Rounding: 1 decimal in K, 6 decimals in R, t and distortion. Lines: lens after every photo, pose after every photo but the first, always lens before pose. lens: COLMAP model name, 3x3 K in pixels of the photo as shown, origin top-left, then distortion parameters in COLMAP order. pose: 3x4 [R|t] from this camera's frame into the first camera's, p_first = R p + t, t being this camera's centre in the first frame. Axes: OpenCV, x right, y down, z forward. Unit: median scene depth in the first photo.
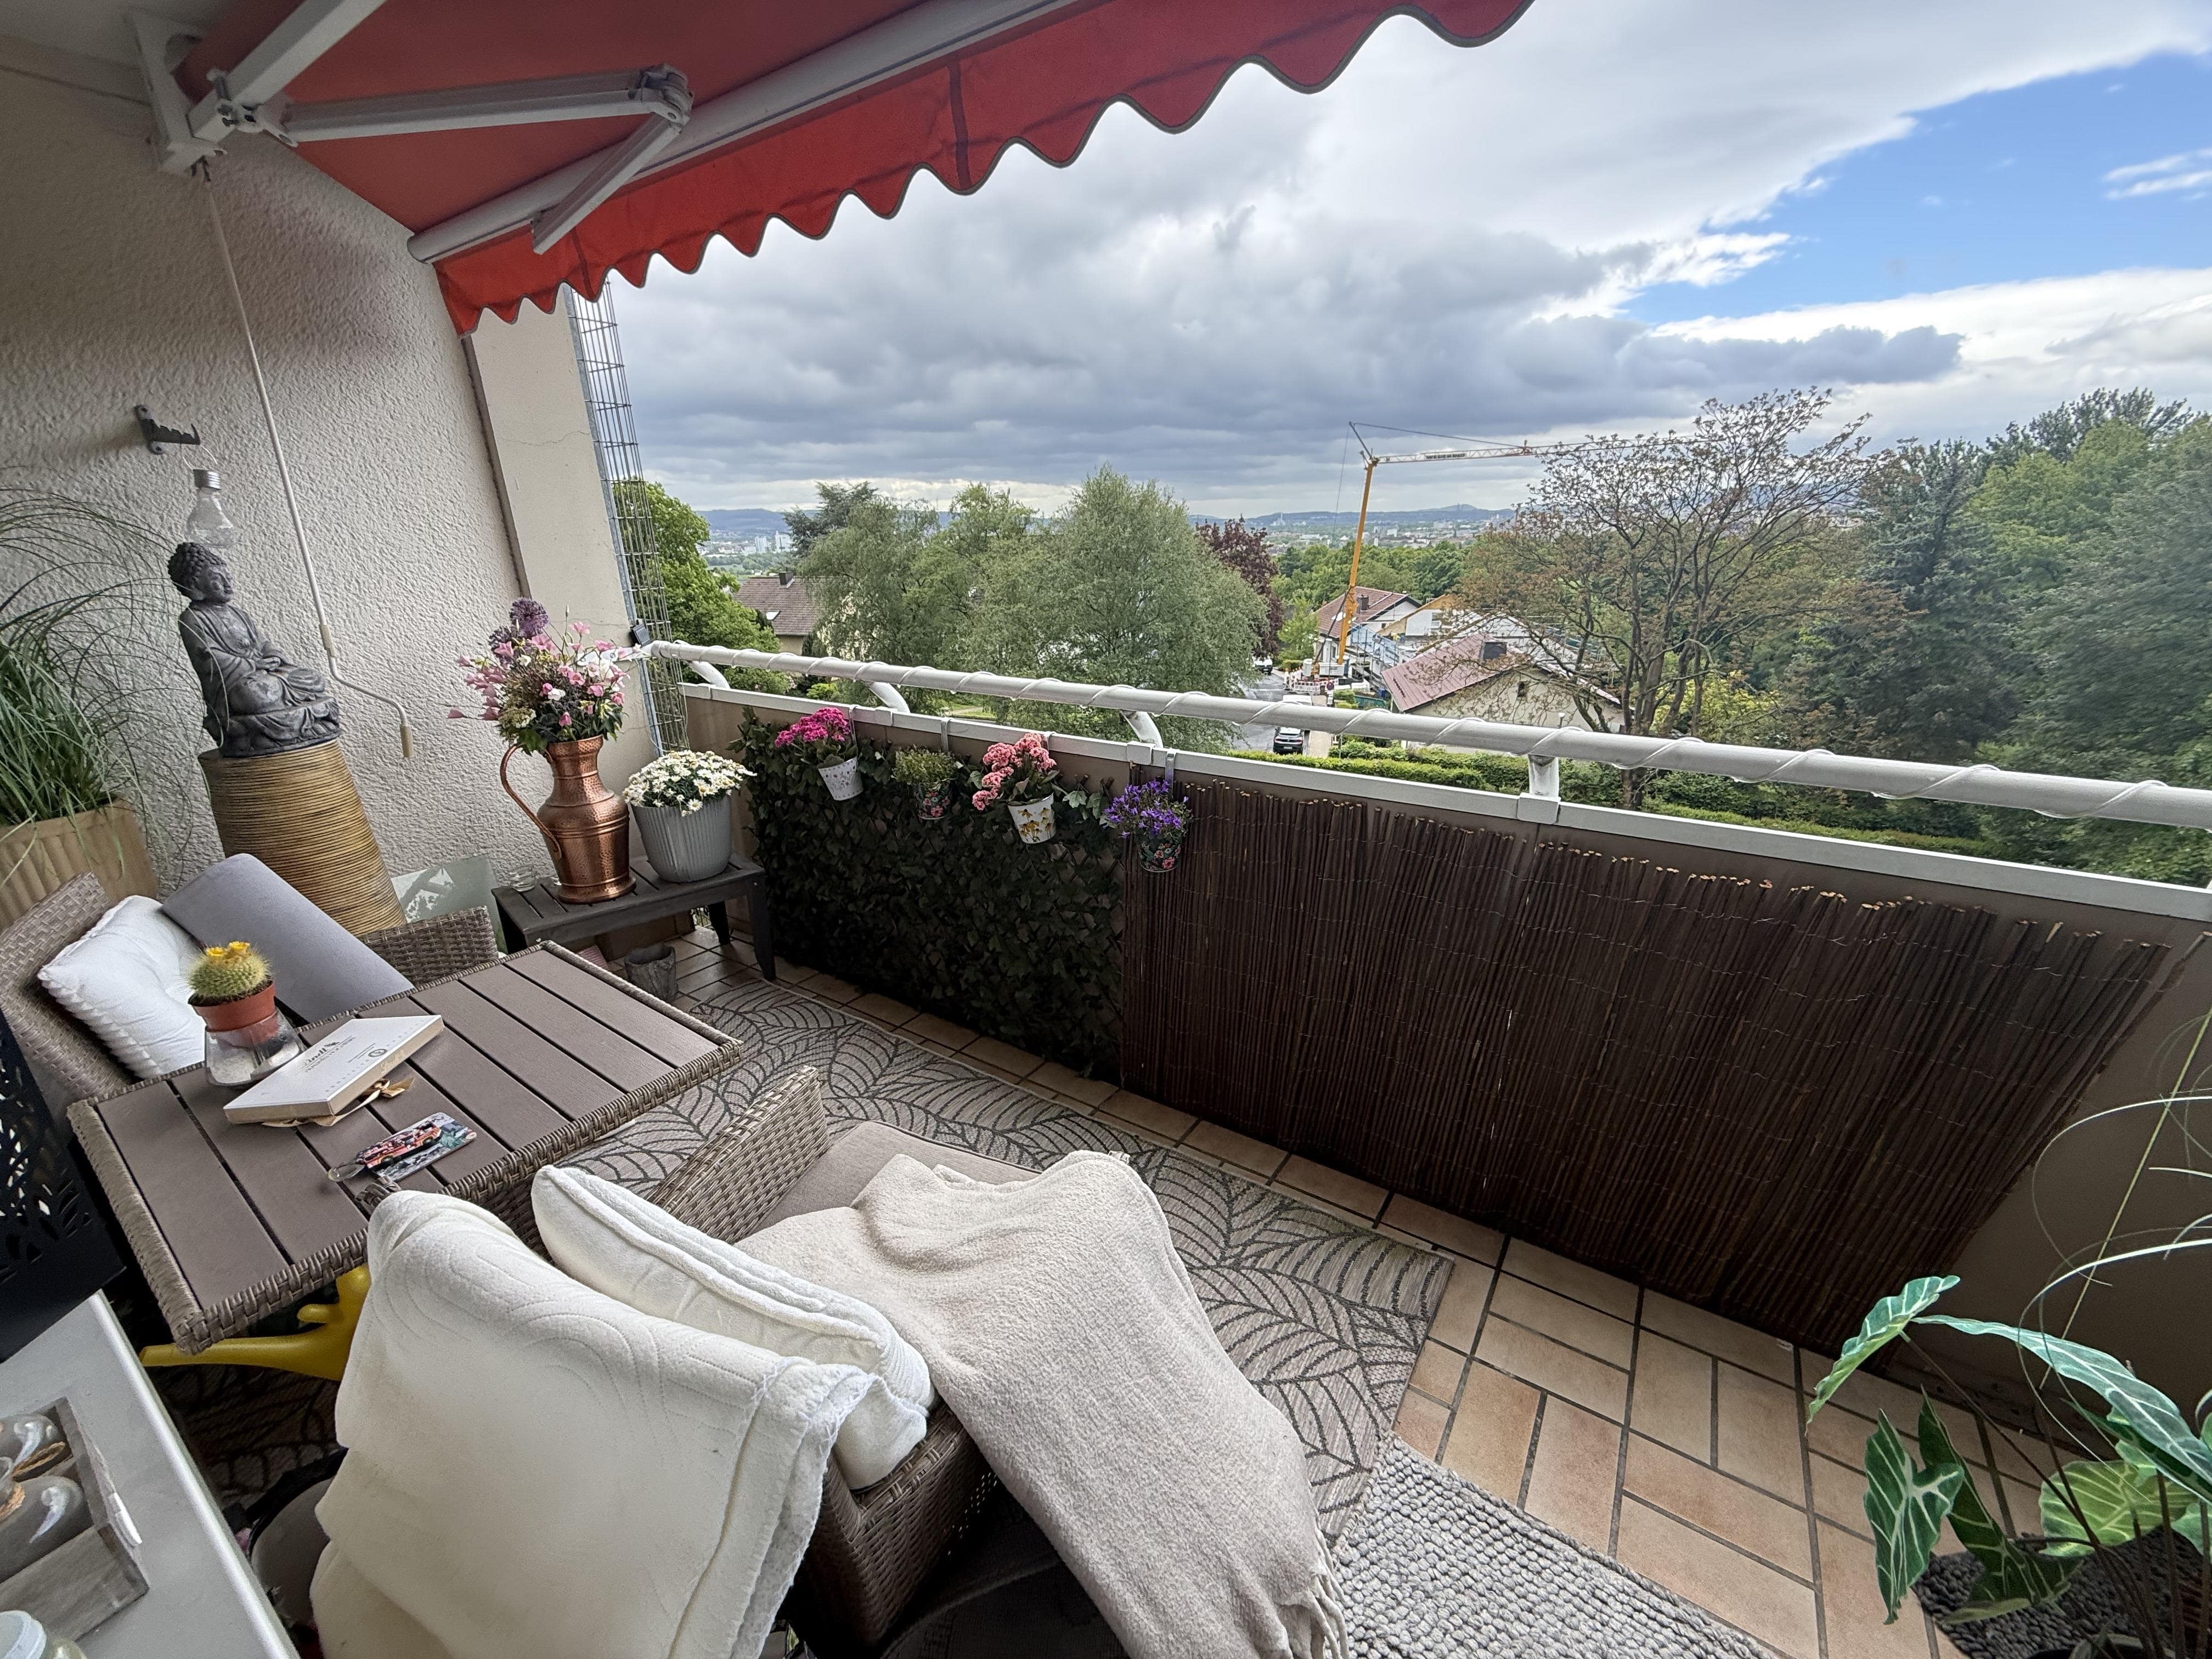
lens RADIAL K [[875.4, 0, 1099.1], [0, 875.4, 826.7], [0, 0, 1]] dist [-0.001864, -0.000838]
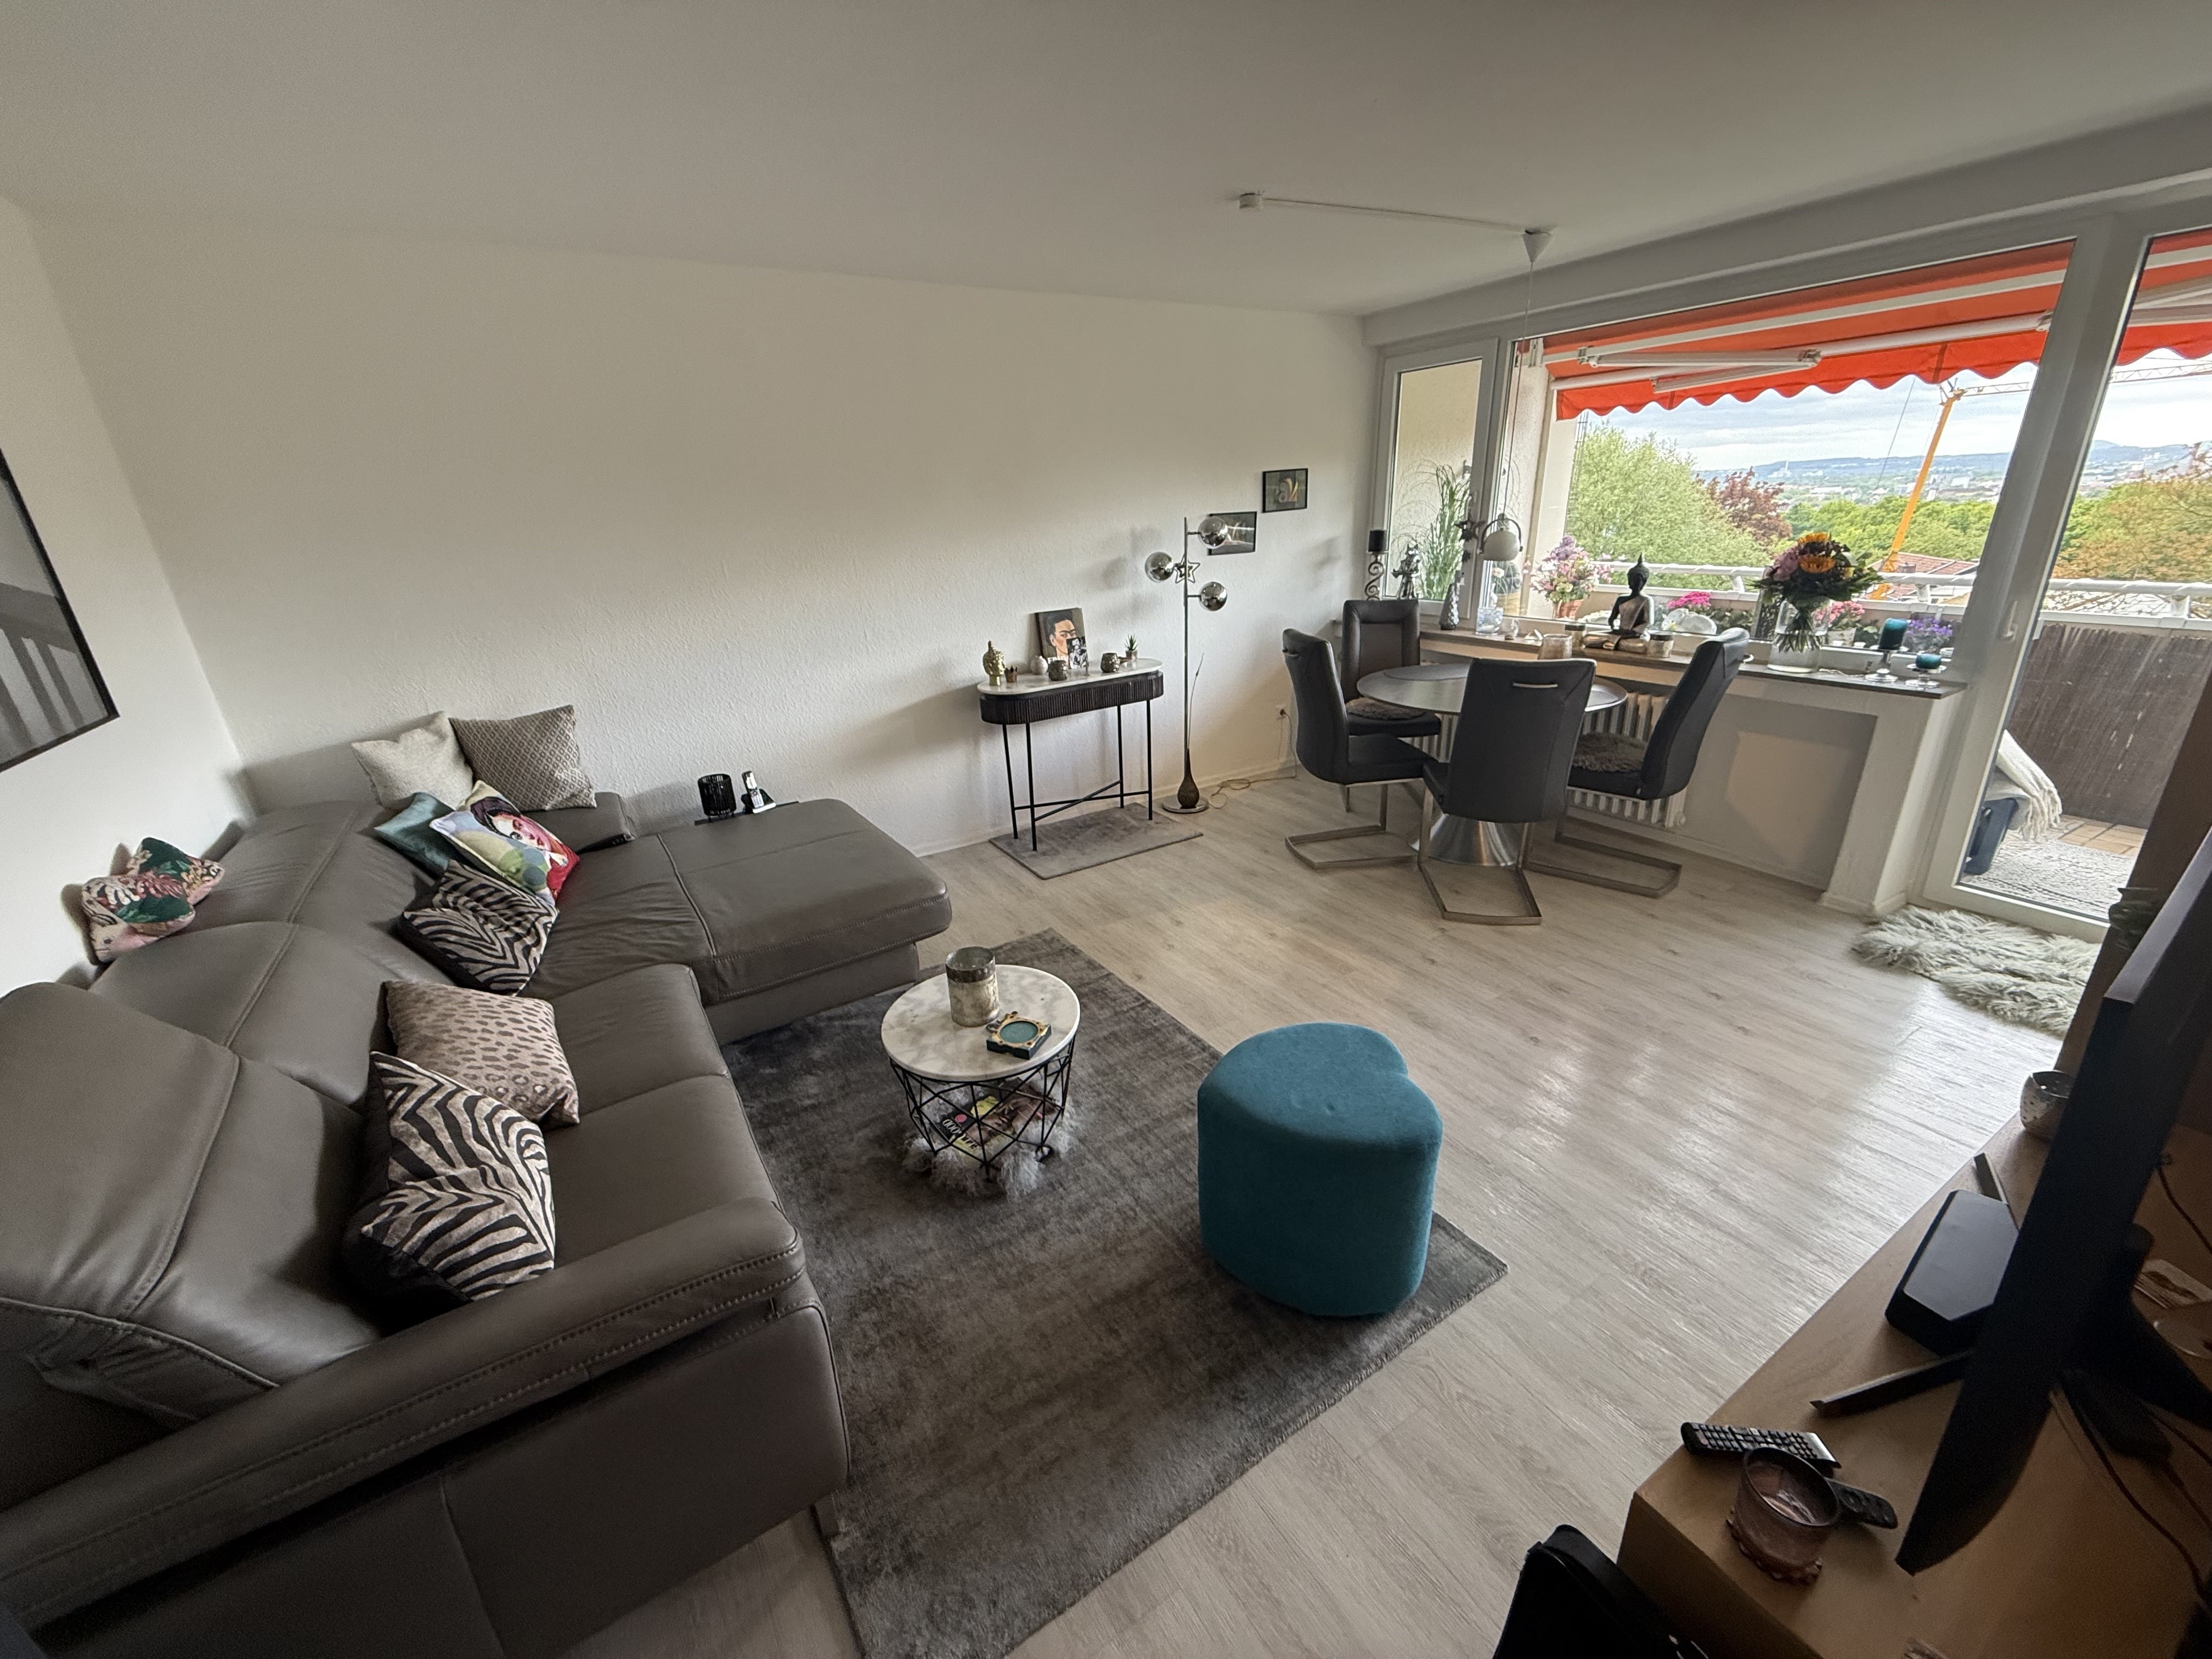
lens RADIAL K [[875.4, 0, 1099.1], [0, 875.4, 826.7], [0, 0, 1]] dist [-0.001864, -0.000838]
pose [[0.906381, 0.133976, -0.400654, -0.036768], [-0.118095, 0.990925, 0.064199, 0.023977], [0.405619, -0.010873, 0.913978, -0.077549]]
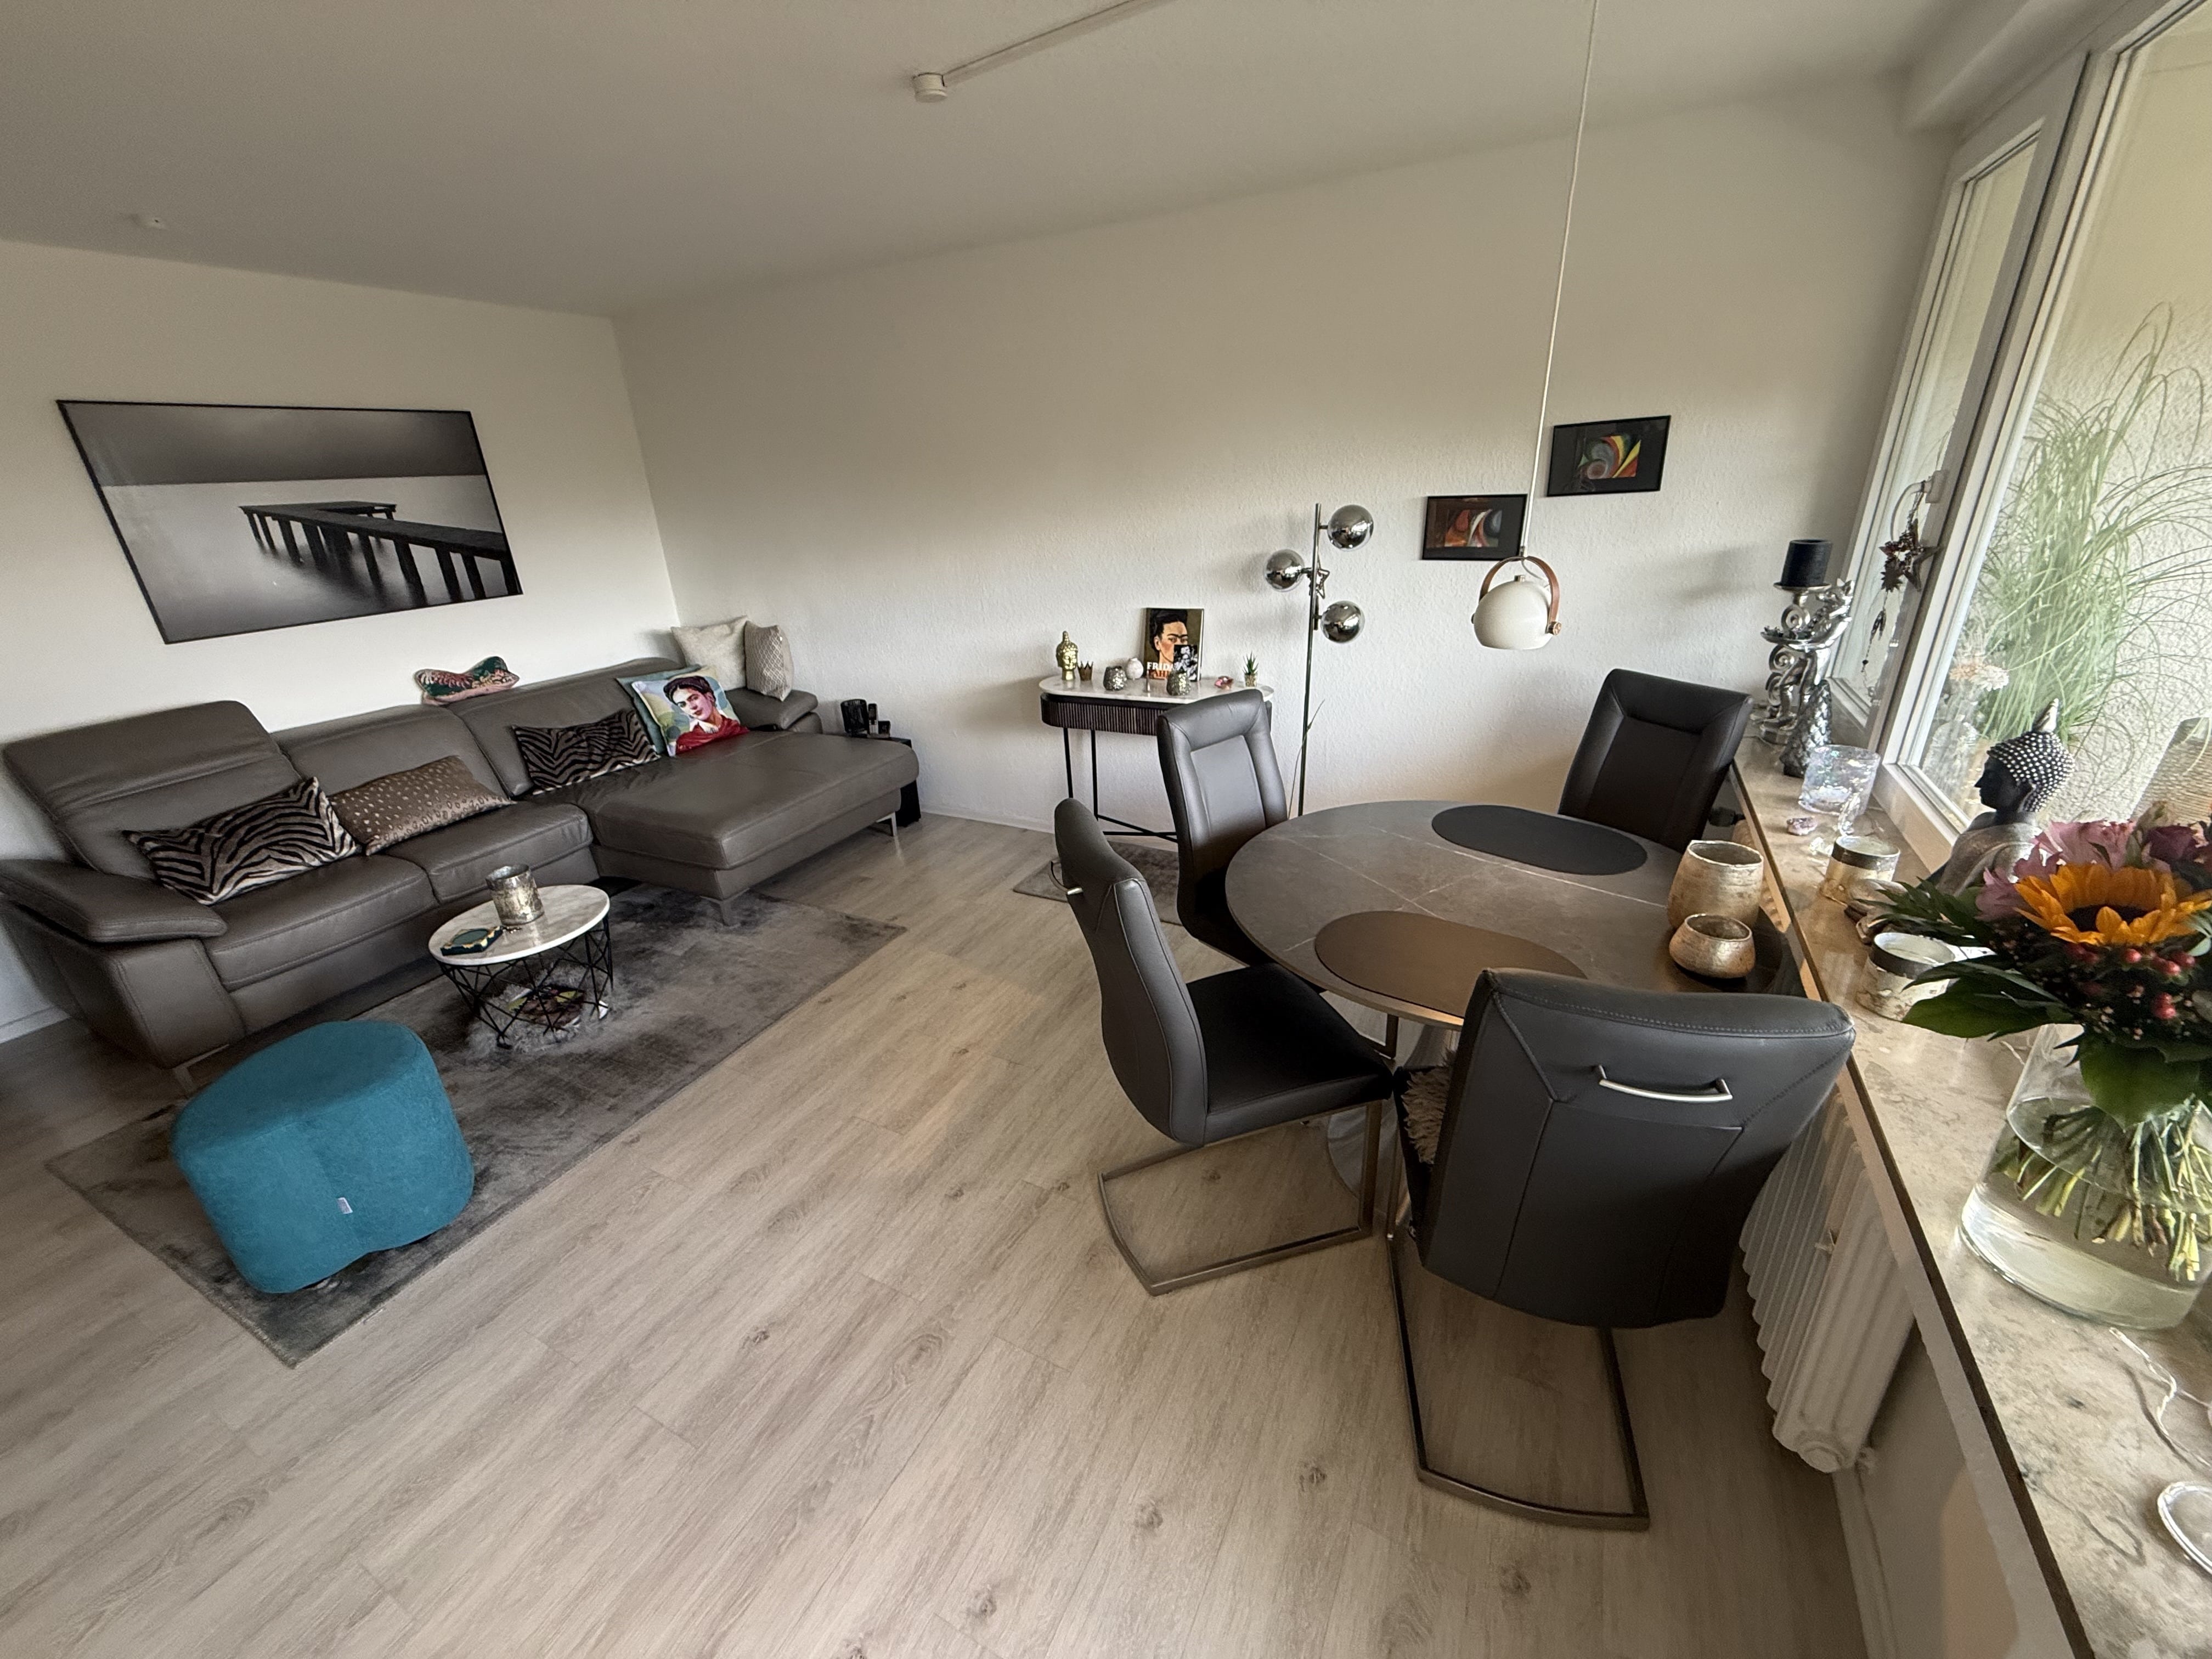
lens RADIAL K [[875.4, 0, 1099.1], [0, 875.4, 826.7], [0, 0, 1]] dist [-0.001864, -0.000838]
pose [[0.099501, 0.397703, -0.912103, 0.154296], [-0.282861, 0.890140, 0.357269, -0.118624], [0.953986, 0.222450, 0.201064, 0.299217]]
